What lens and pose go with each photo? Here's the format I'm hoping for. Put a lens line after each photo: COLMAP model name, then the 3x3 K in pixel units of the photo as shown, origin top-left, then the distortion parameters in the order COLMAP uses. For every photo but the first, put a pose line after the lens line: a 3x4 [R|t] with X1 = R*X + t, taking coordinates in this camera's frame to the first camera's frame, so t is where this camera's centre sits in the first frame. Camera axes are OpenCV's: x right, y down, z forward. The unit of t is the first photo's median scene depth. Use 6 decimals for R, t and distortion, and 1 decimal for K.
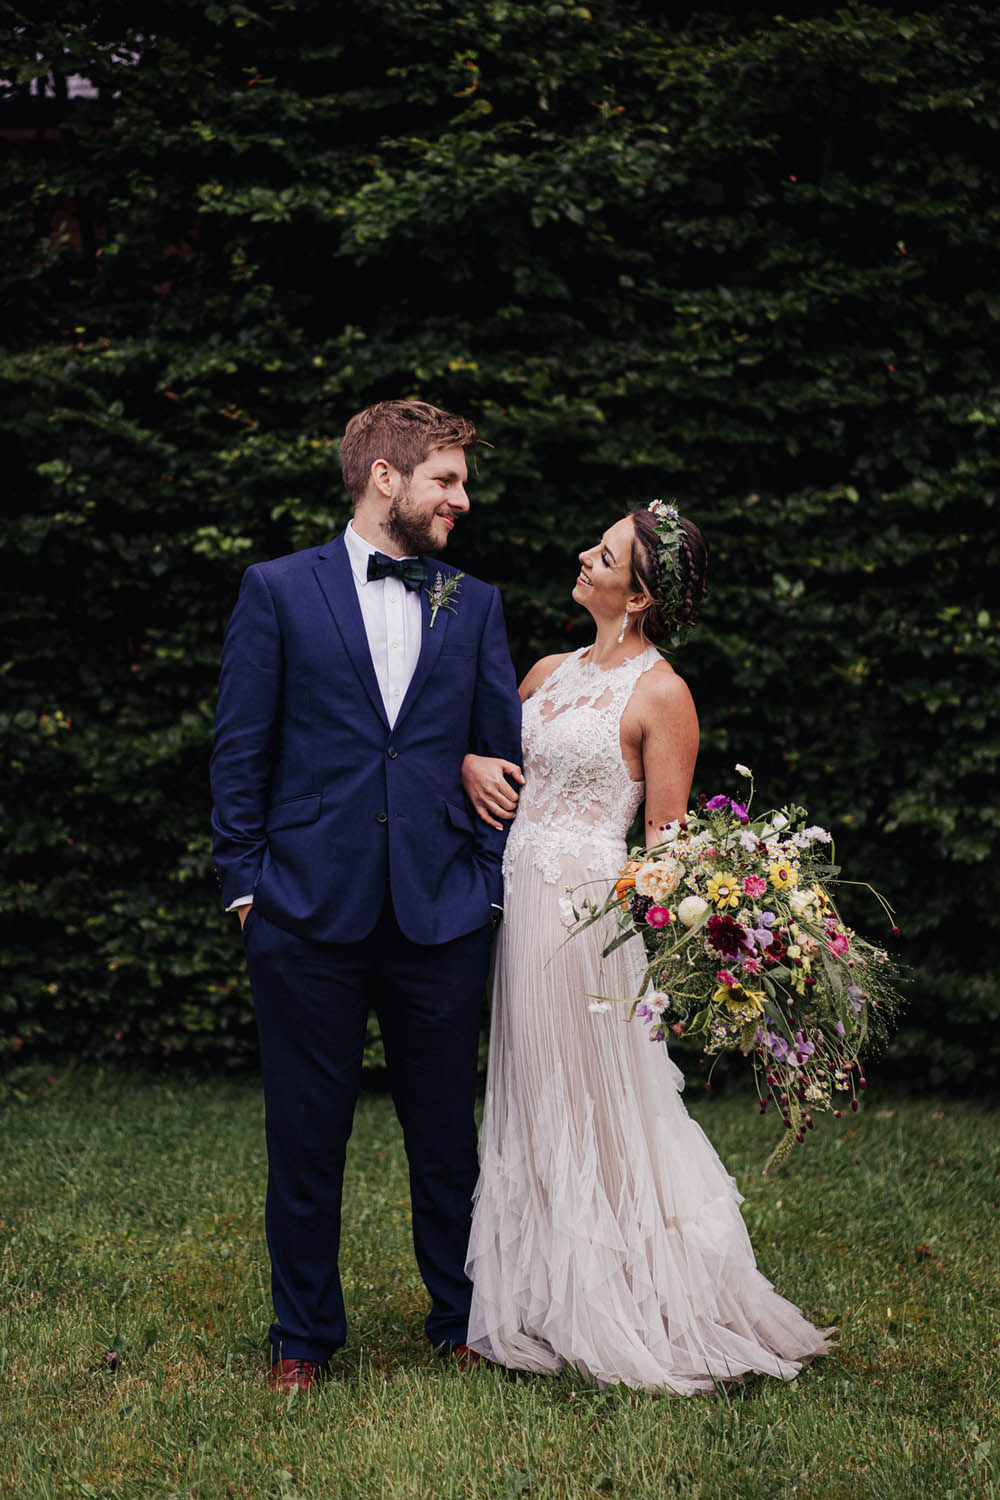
lens RADIAL K [[2564.8, 0, 499.8], [0, 2564.8, 748.2], [0, 0, 1]] dist [0.009614, 0.000000]
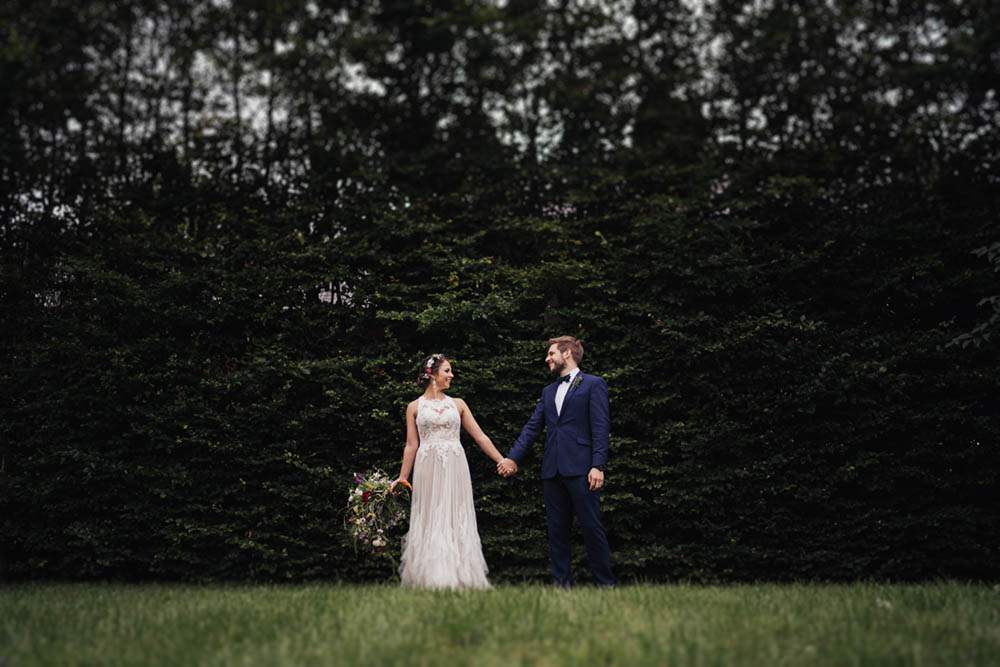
lens RADIAL K [[1076.6, 0, 500.0], [0, 1076.6, 333.8], [0, 0, 1]] dist [-0.097055, 0.000000]
pose [[0.999834, -0.003005, -0.017954, 0.071649], [-0.001524, 0.968997, -0.247068, 0.161398], [0.018140, 0.247055, 0.968832, -0.368642]]
